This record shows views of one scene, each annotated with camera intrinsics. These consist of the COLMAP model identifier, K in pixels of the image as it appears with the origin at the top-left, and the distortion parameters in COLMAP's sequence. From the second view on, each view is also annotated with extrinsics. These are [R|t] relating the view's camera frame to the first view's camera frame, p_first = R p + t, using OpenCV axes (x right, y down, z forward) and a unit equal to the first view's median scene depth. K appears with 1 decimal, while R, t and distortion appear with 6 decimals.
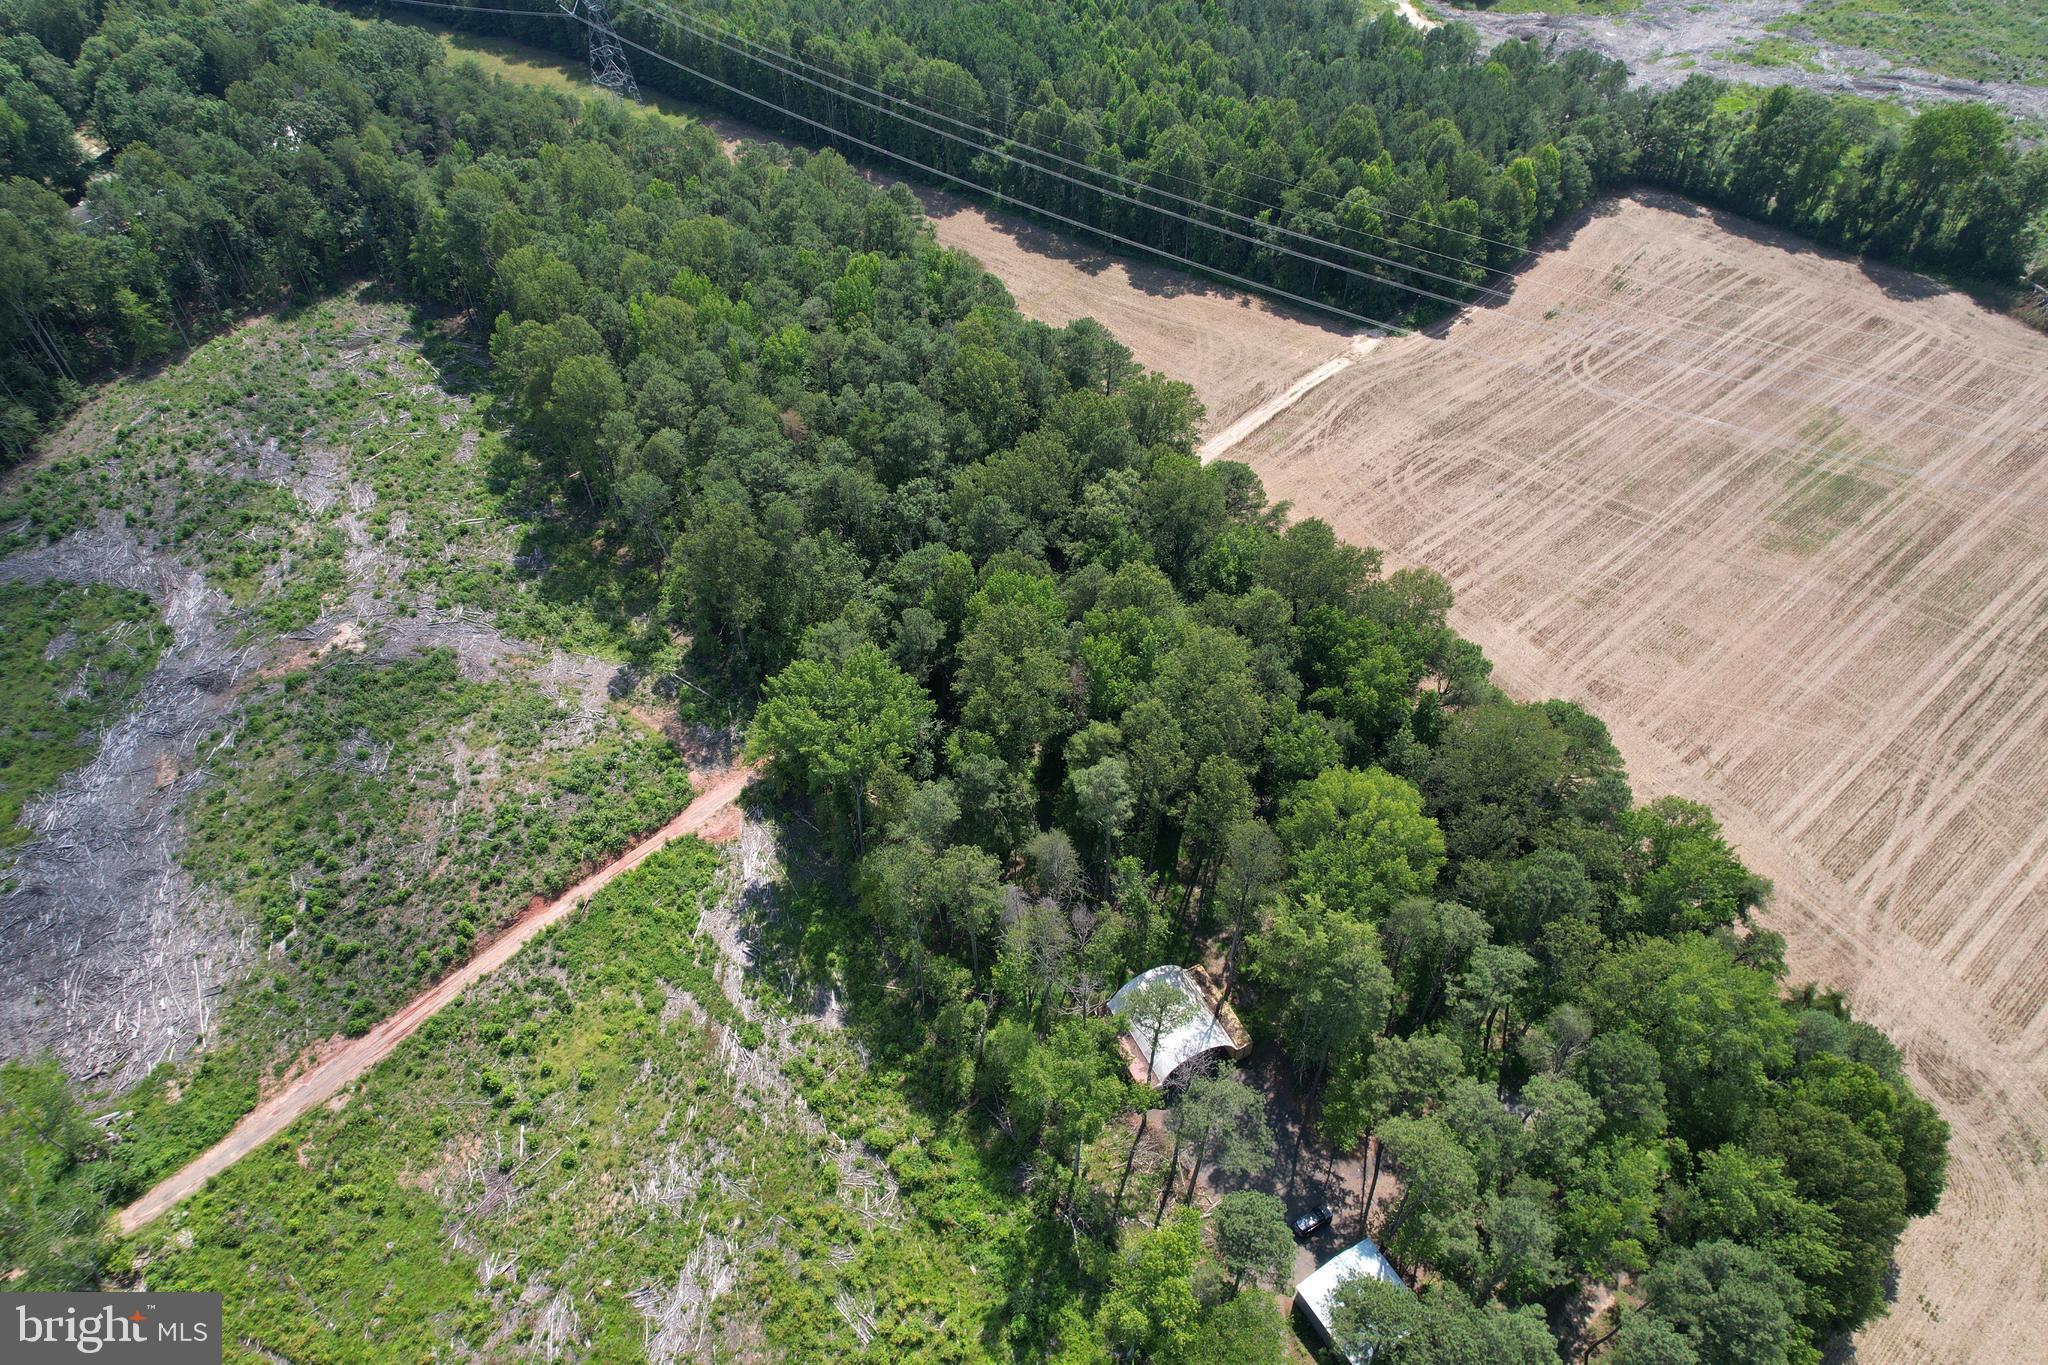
lens RADIAL K [[1305.7, 0, 1028.9], [0, 1305.7, 685.3], [0, 0, 1]] dist [-0.077810, 0.070588]
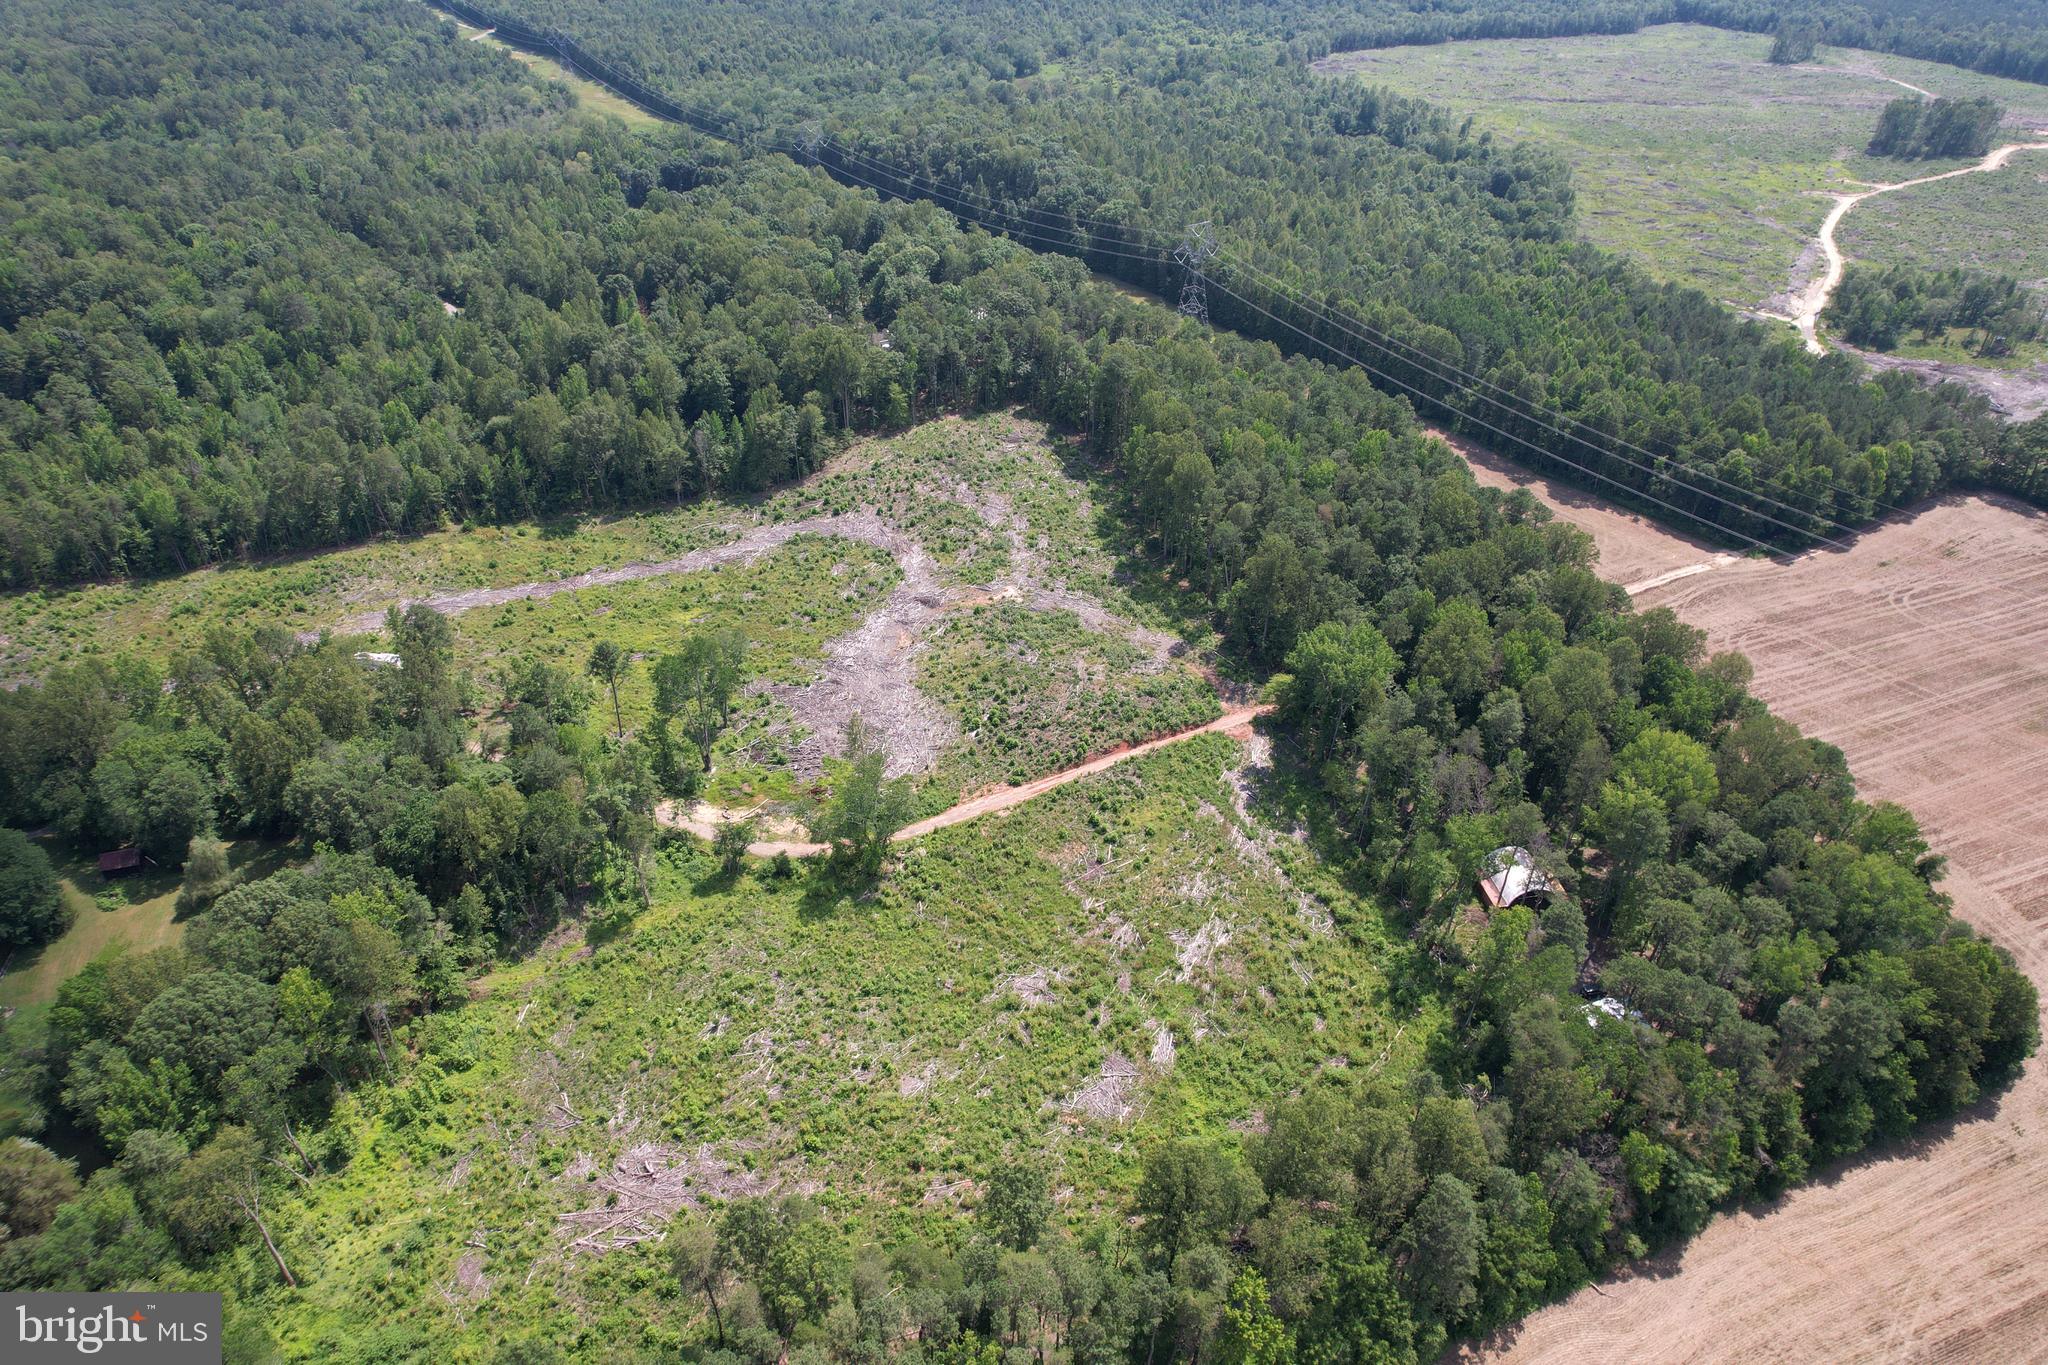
lens RADIAL K [[1296.8, 0, 1031.4], [0, 1296.8, 697.2], [0, 0, 1]] dist [-0.076078, 0.069623]
pose [[0.946595, 0.198517, -0.254066, -0.079931], [-0.242354, 0.957794, -0.154579, 0.353448], [0.212656, 0.207898, 0.954754, -0.539269]]
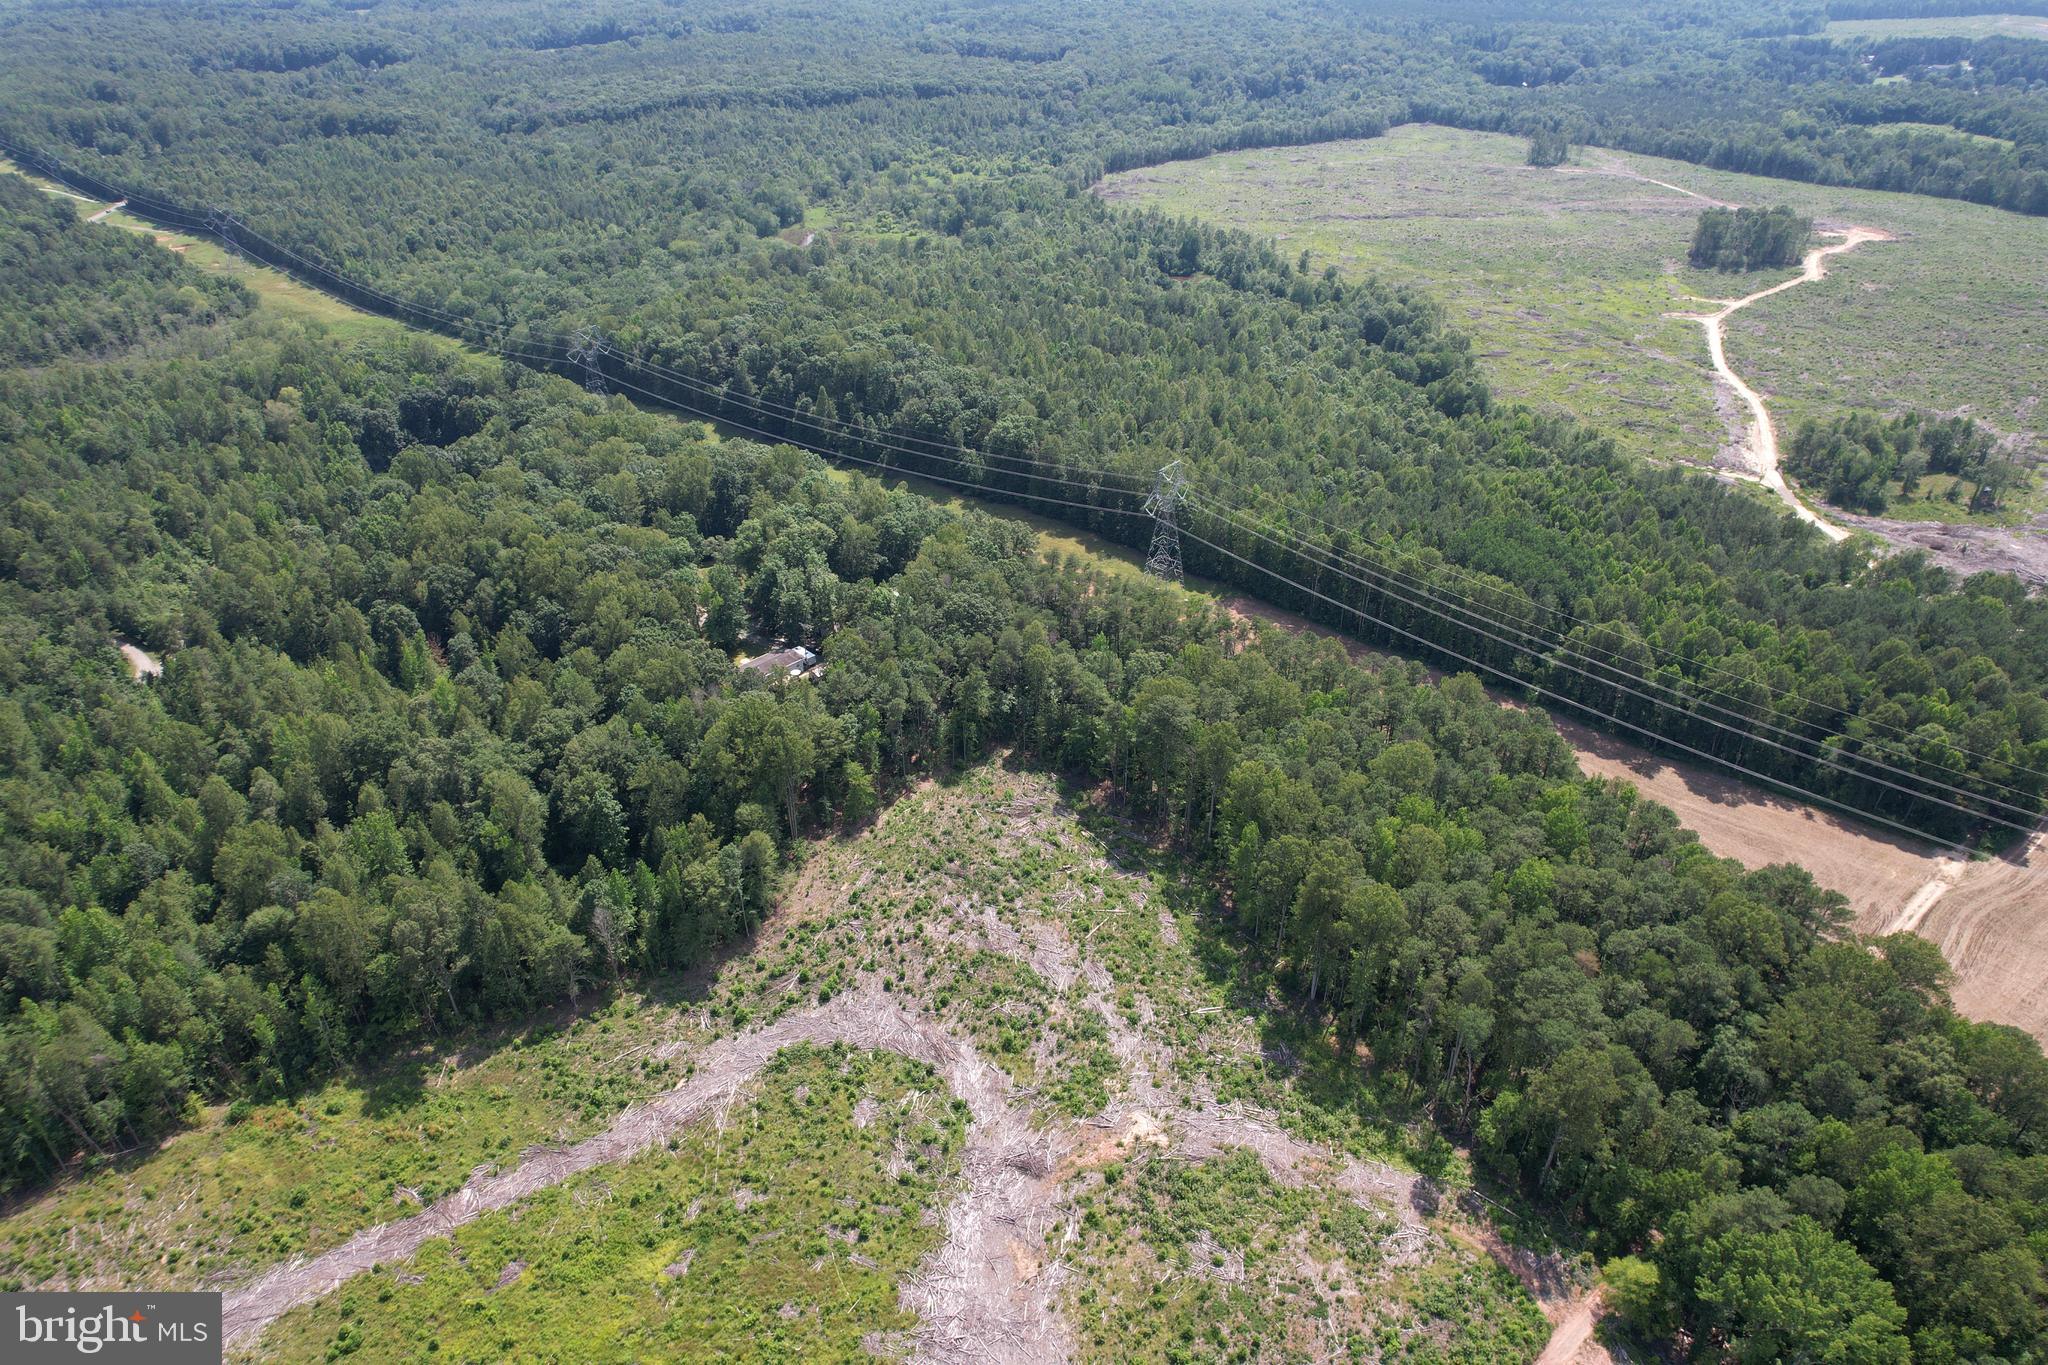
lens RADIAL K [[1305.7, 0, 1028.9], [0, 1305.7, 685.3], [0, 0, 1]] dist [-0.077810, 0.070588]
pose [[0.995820, 0.051904, -0.075160, -0.609367], [-0.069234, 0.965652, -0.250445, -0.126132], [0.059579, 0.254602, 0.965209, -0.158553]]
